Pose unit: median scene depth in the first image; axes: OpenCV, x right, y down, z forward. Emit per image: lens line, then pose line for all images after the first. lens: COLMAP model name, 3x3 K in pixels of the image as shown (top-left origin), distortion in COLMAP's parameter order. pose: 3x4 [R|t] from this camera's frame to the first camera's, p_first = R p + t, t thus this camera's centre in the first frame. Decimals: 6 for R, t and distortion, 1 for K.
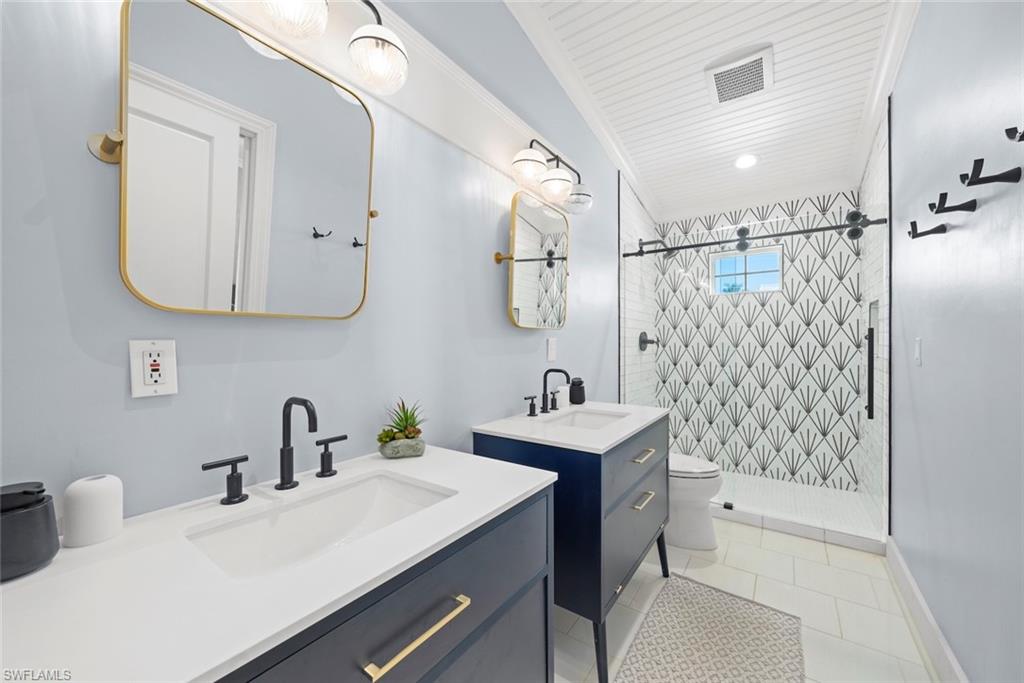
lens RADIAL K [[389.4, 0, 512.0], [0, 389.4, 341.5], [0, 0, 1]] dist [-0.000858, -0.000061]
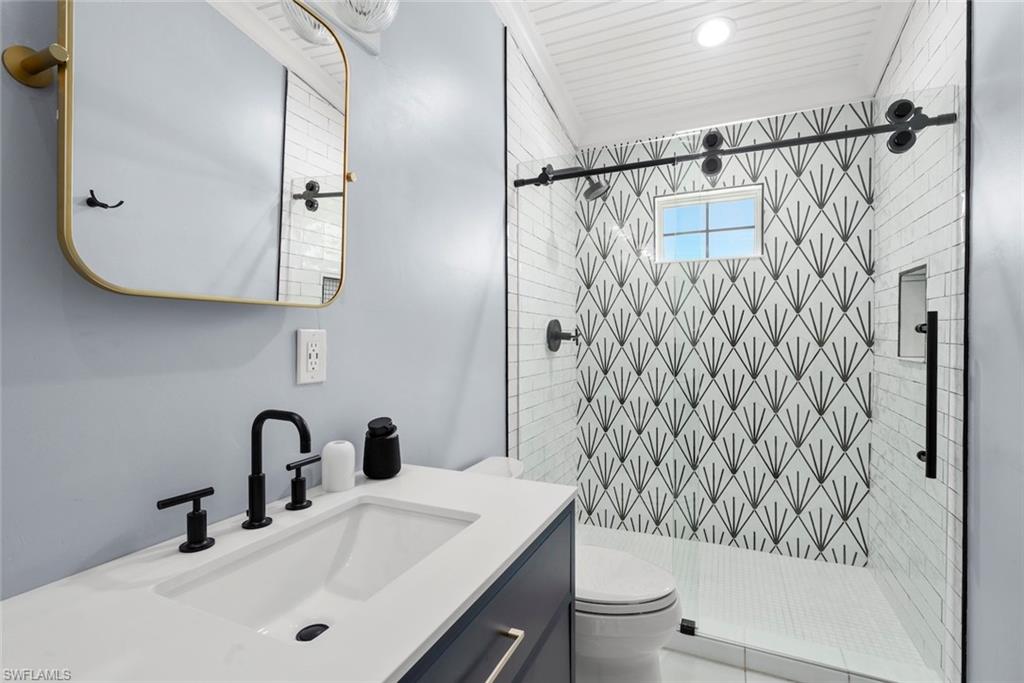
lens RADIAL K [[487.7, 0, 512.0], [0, 487.7, 341.5], [0, 0, 1]] dist [0.001047, 0.000037]
pose [[0.982411, -0.003782, 0.186694, 0.152288], [0.001531, 0.999924, 0.012201, -0.000898], [-0.186726, -0.011701, 0.982342, 0.310641]]
